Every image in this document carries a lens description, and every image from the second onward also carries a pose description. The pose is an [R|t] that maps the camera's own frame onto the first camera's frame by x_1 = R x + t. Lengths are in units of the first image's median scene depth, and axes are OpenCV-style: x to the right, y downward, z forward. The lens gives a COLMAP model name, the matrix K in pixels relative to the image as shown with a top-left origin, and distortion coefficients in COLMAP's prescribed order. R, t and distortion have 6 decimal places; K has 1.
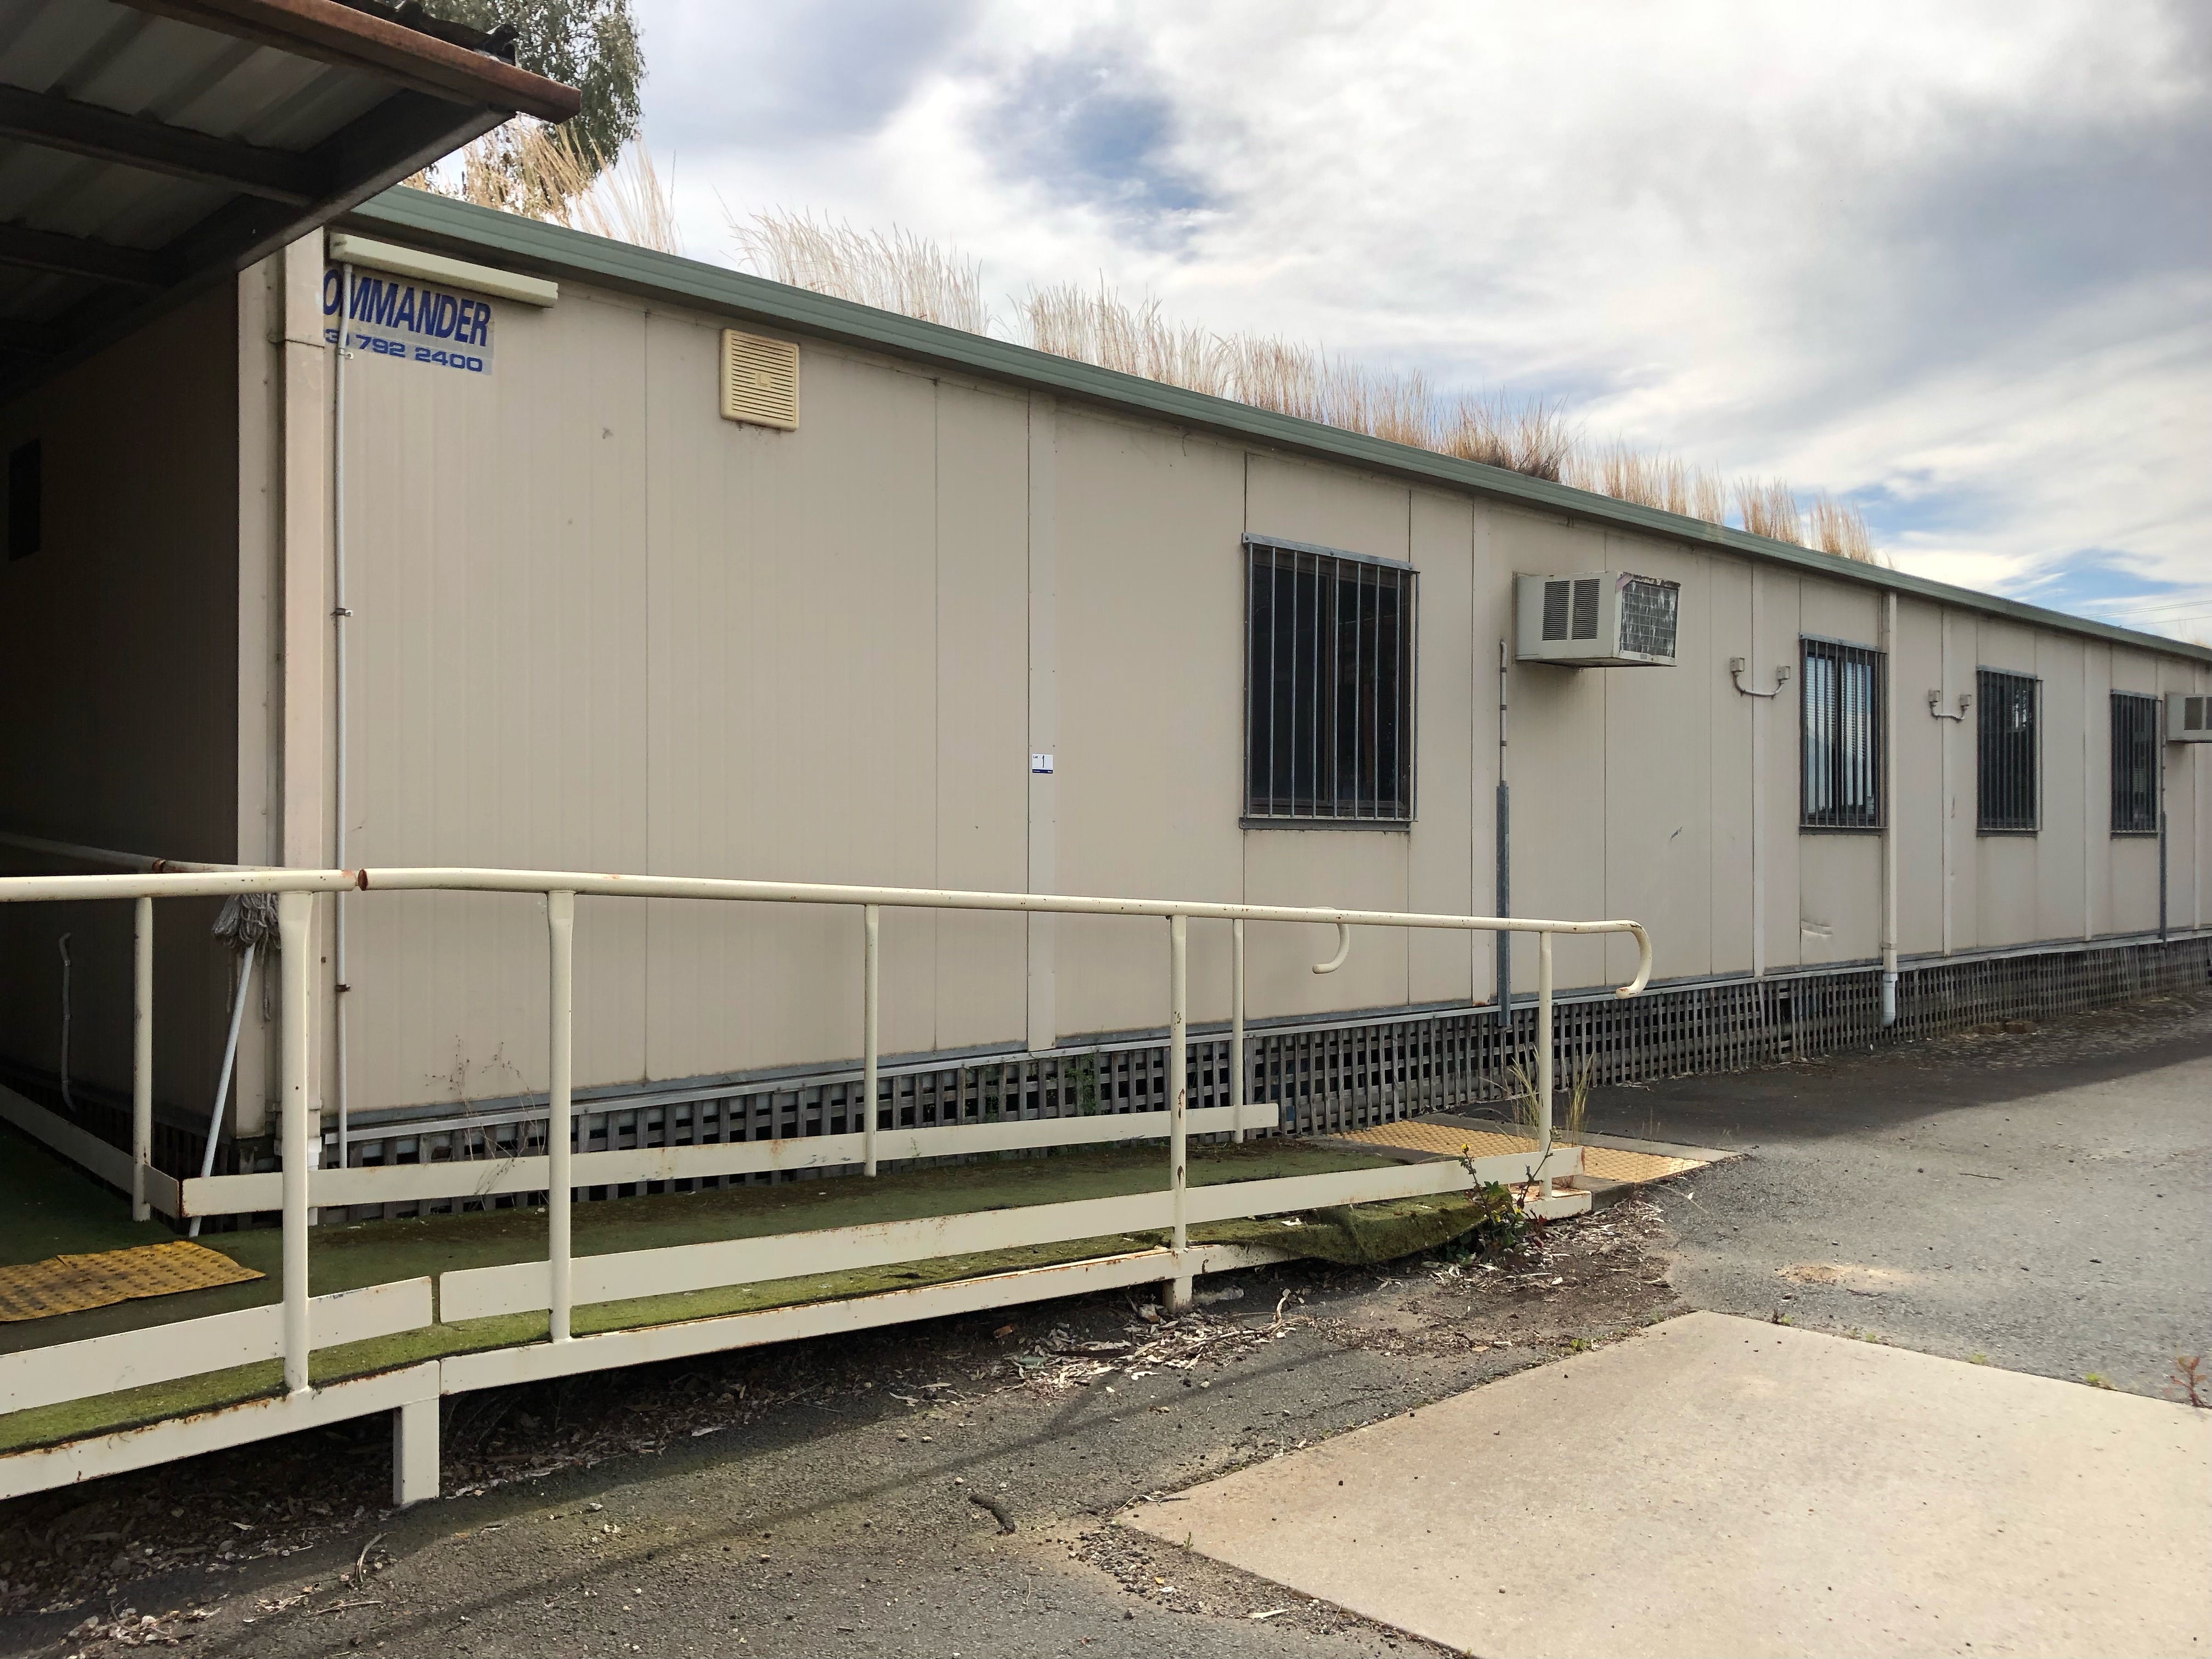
lens RADIAL K [[1828.6, 0, 1106.0], [0, 1828.6, 829.5], [0, 0, 1]] dist [0.000904, 0.000845]
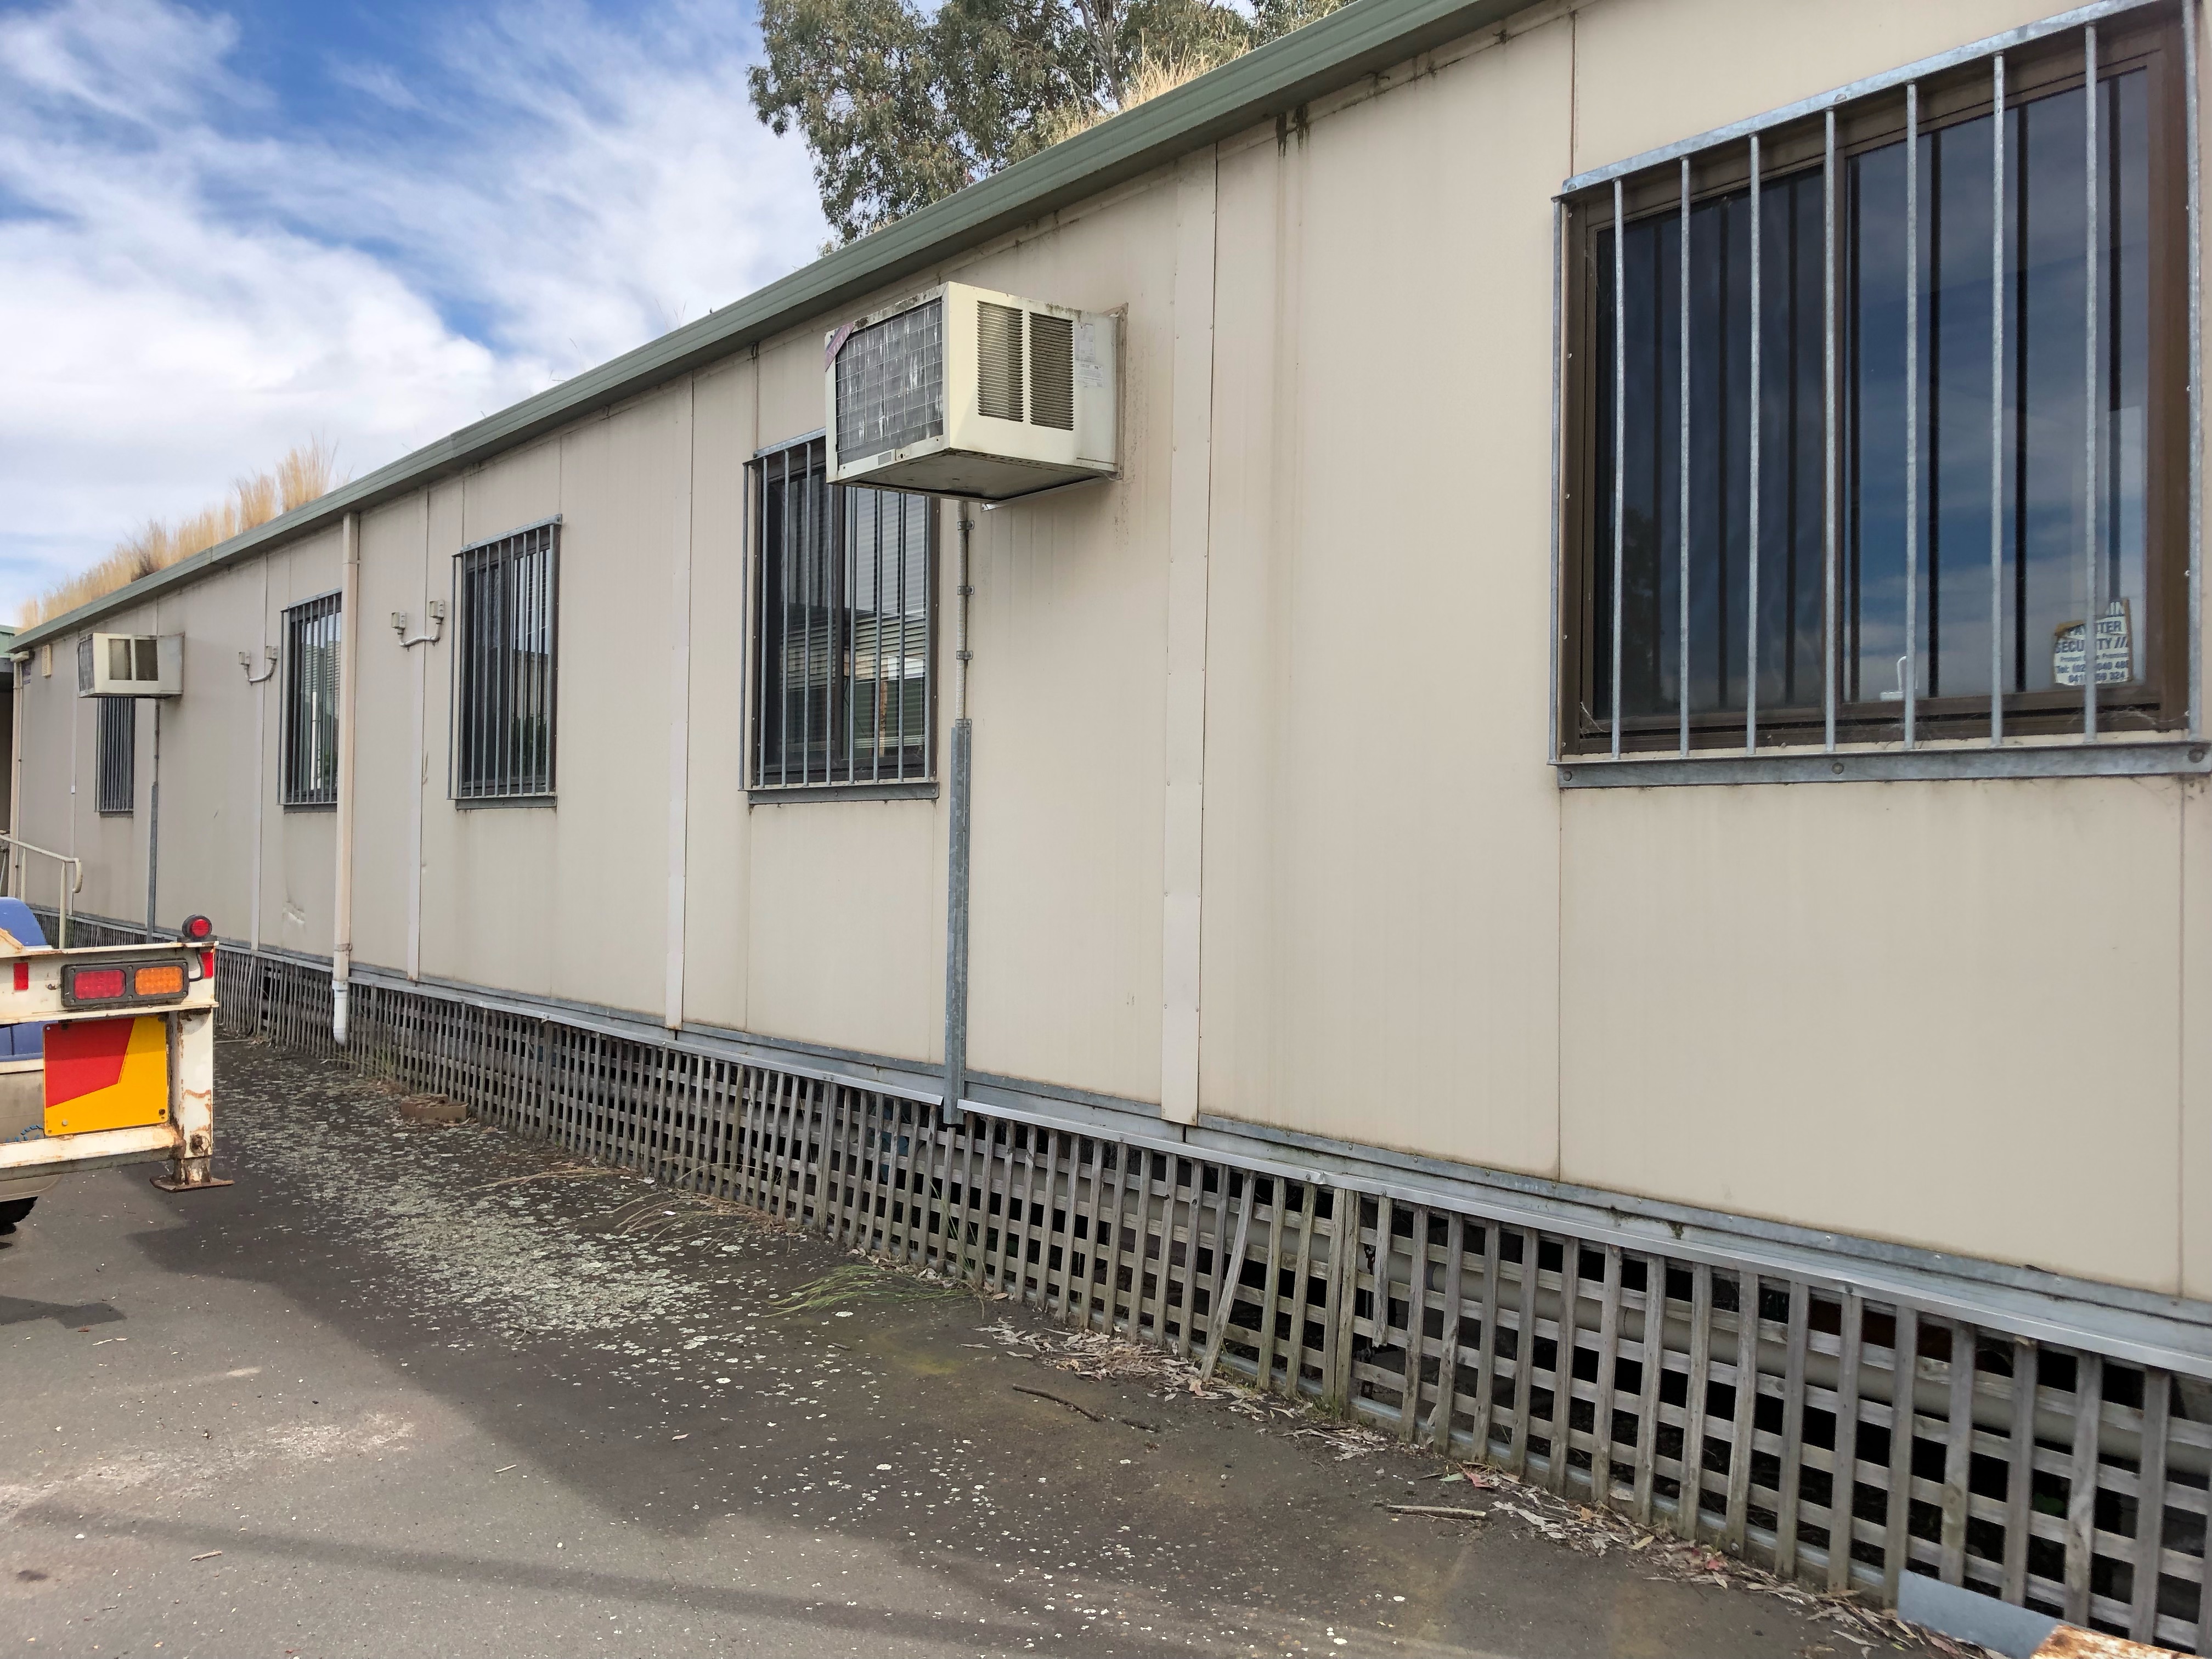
lens RADIAL K [[1828.6, 0, 1106.0], [0, 1828.6, 829.5], [0, 0, 1]] dist [0.000904, 0.000845]
pose [[-0.096274, 0.008405, -0.995319, 1.062669], [0.022102, 0.999736, 0.006305, 0.011100], [0.995109, -0.021392, -0.096434, 1.244623]]
